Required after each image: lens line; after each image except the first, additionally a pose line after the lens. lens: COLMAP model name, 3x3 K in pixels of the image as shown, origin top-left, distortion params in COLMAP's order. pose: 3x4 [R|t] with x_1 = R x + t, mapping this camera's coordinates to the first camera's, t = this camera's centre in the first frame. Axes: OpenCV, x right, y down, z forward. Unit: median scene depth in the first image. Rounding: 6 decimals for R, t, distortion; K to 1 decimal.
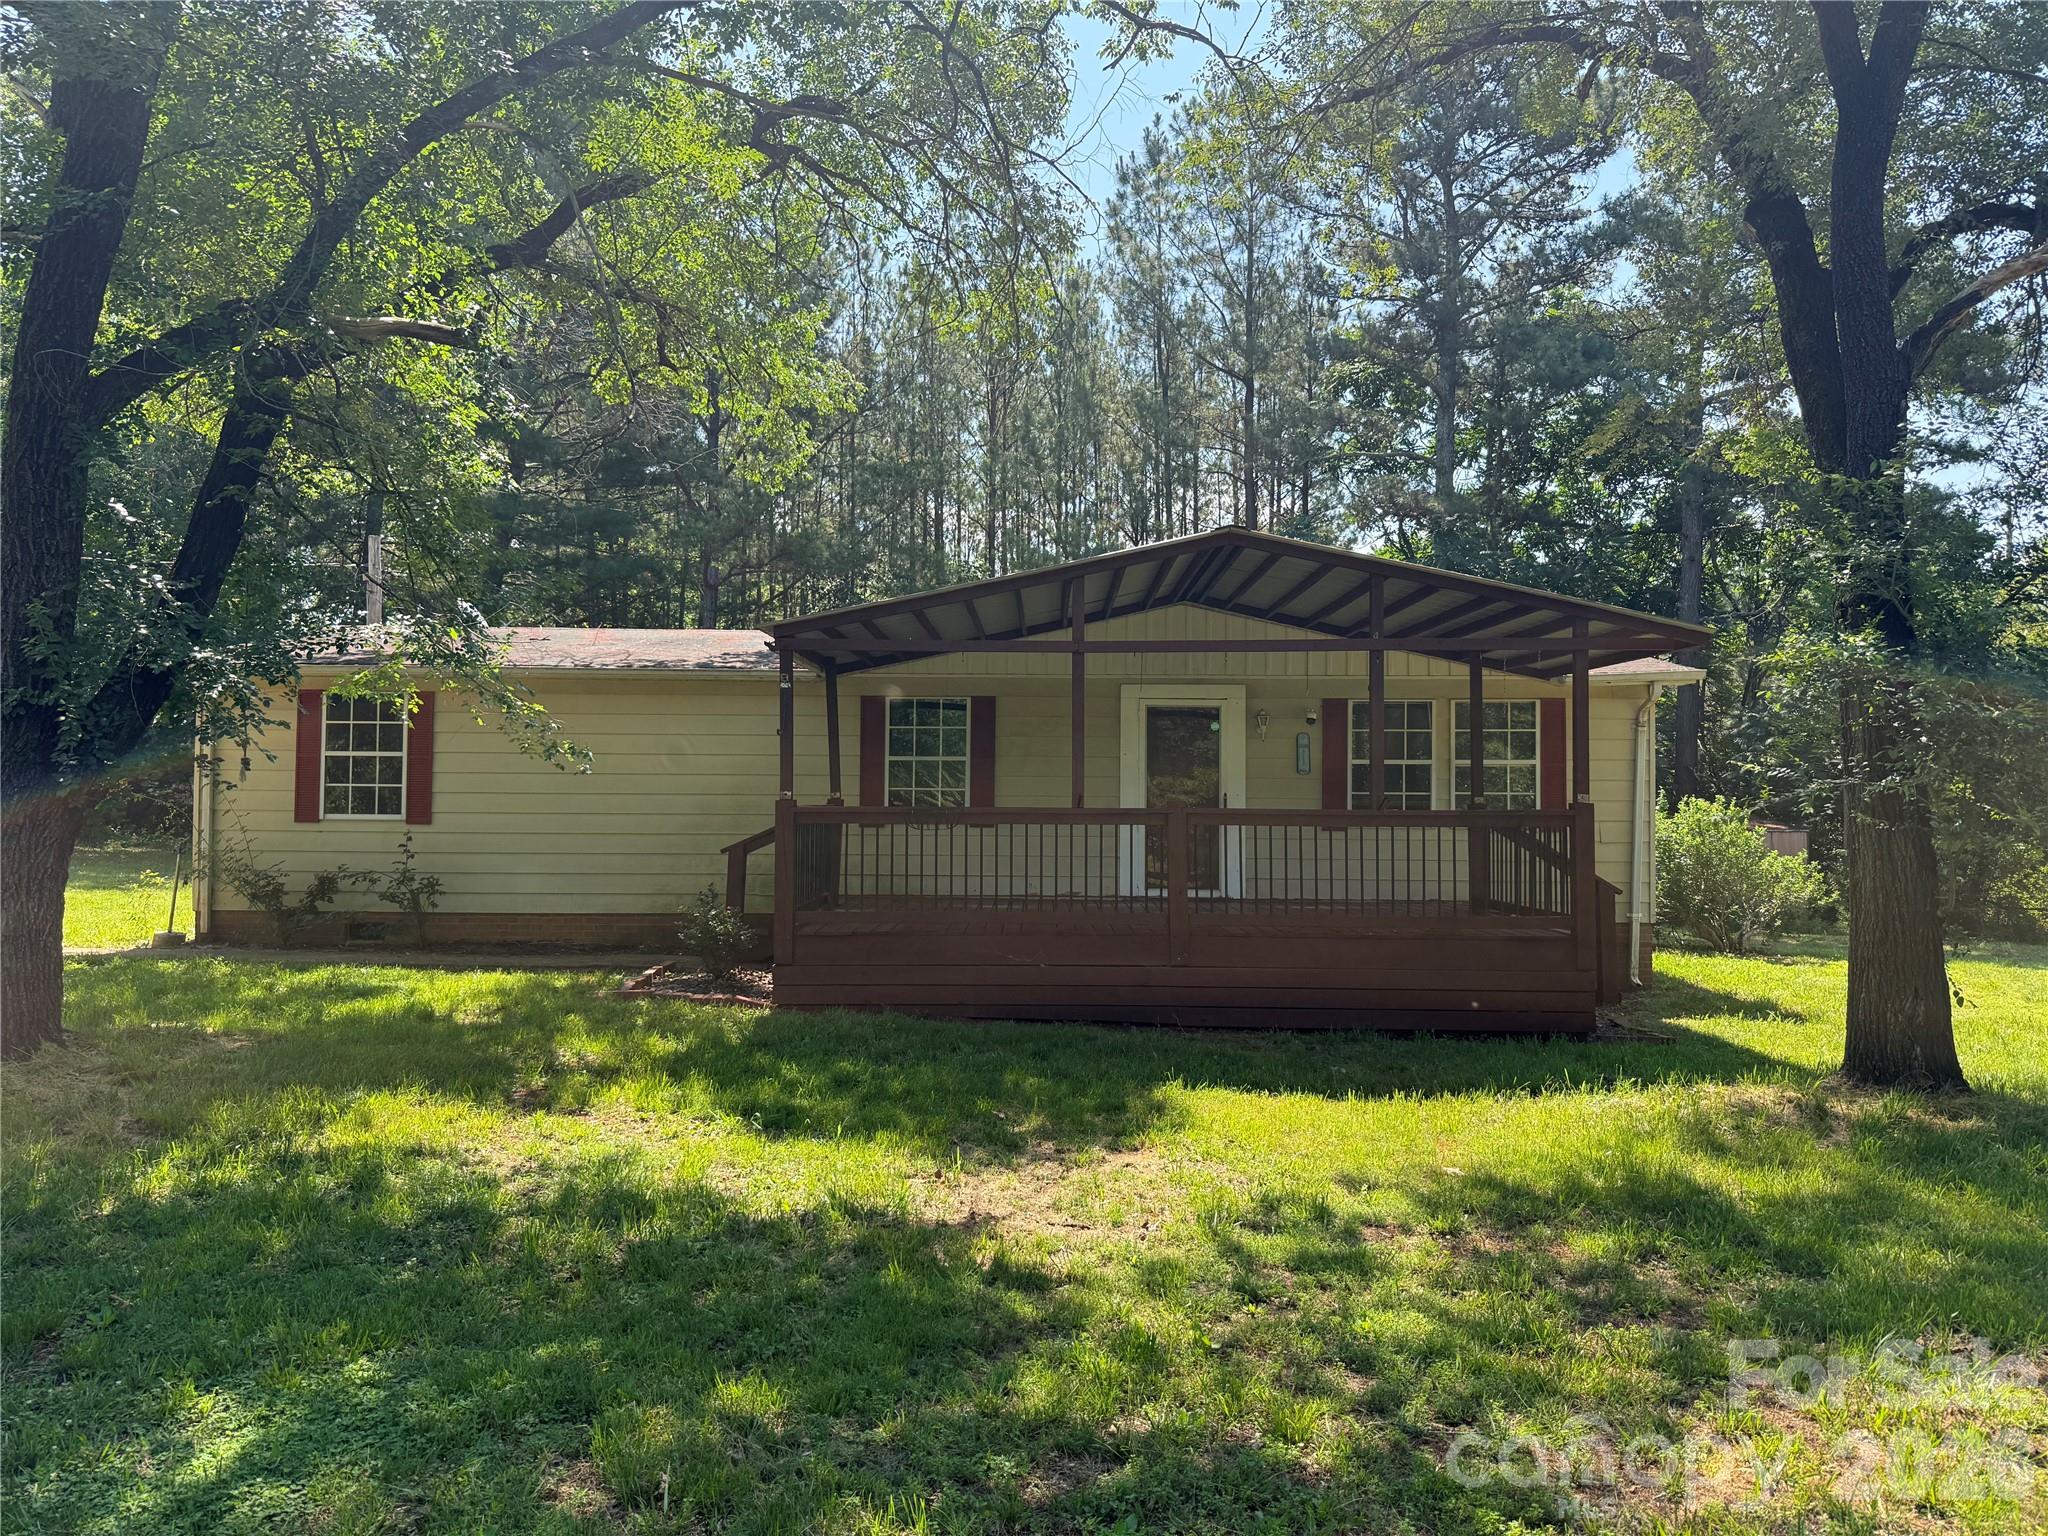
lens RADIAL K [[1452.8, 0, 1024.0], [0, 1452.8, 768.0], [0, 0, 1]] dist [0.044685, -0.059796]
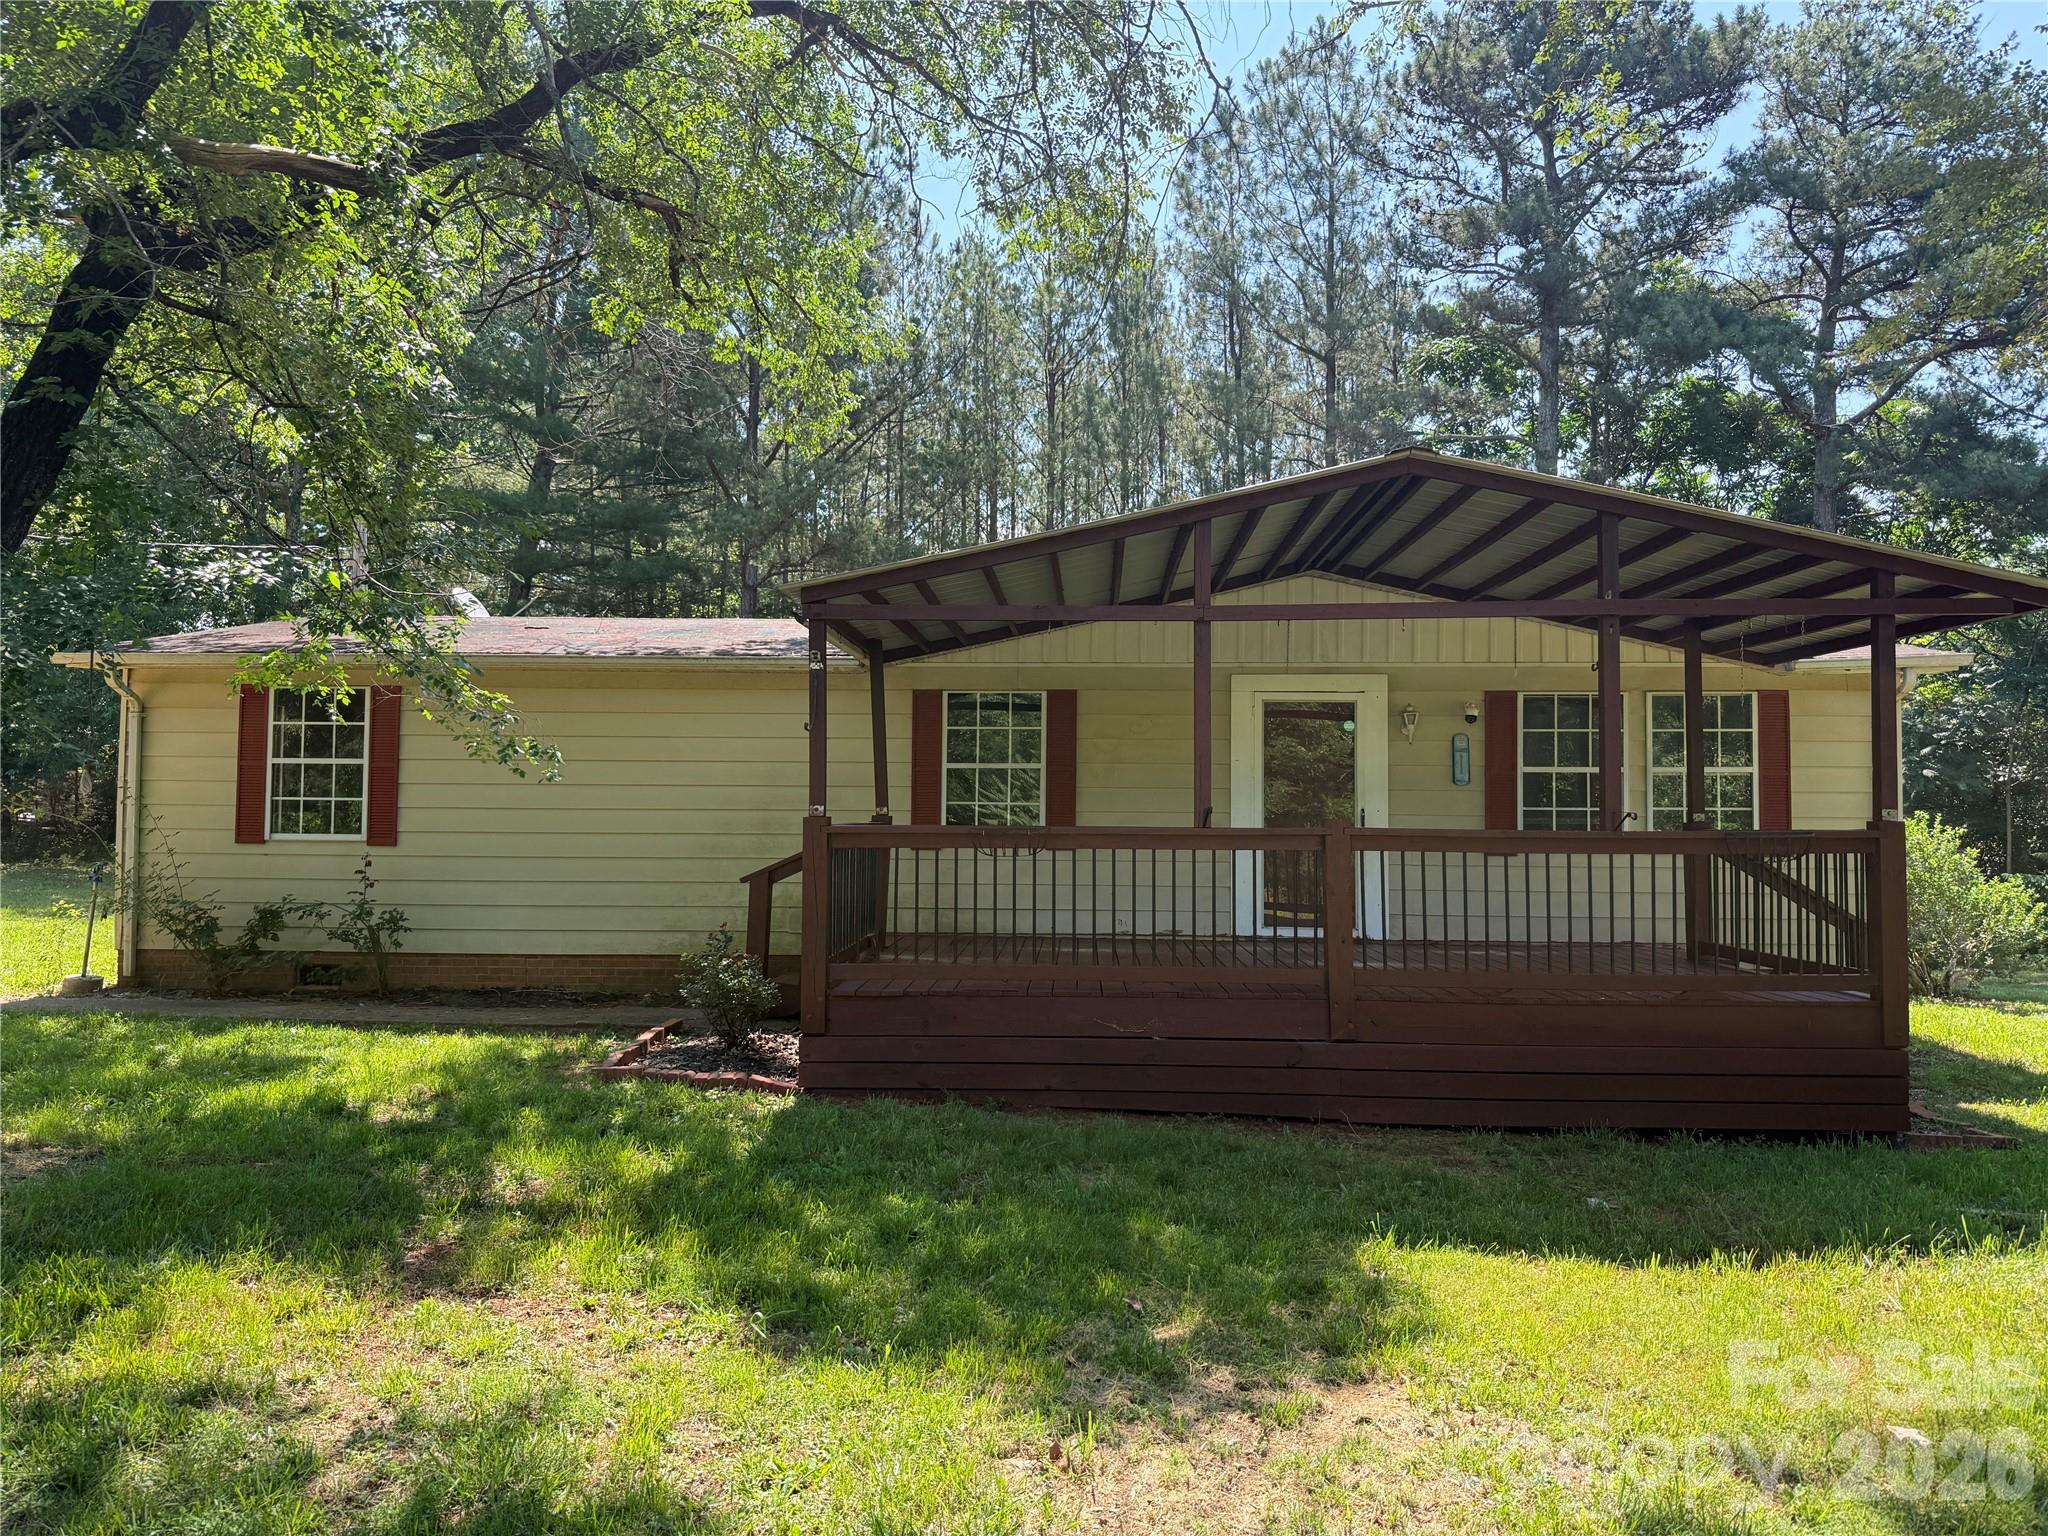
lens RADIAL K [[1509.8, 0, 1020.1], [0, 1509.8, 772.3], [0, 0, 1]] dist [-0.007500, -0.003948]
pose [[0.999287, -0.000786, -0.037748, -0.020448], [0.000515, 0.999974, -0.007177, 0.003083], [0.037753, 0.007152, 0.999262, 0.158791]]
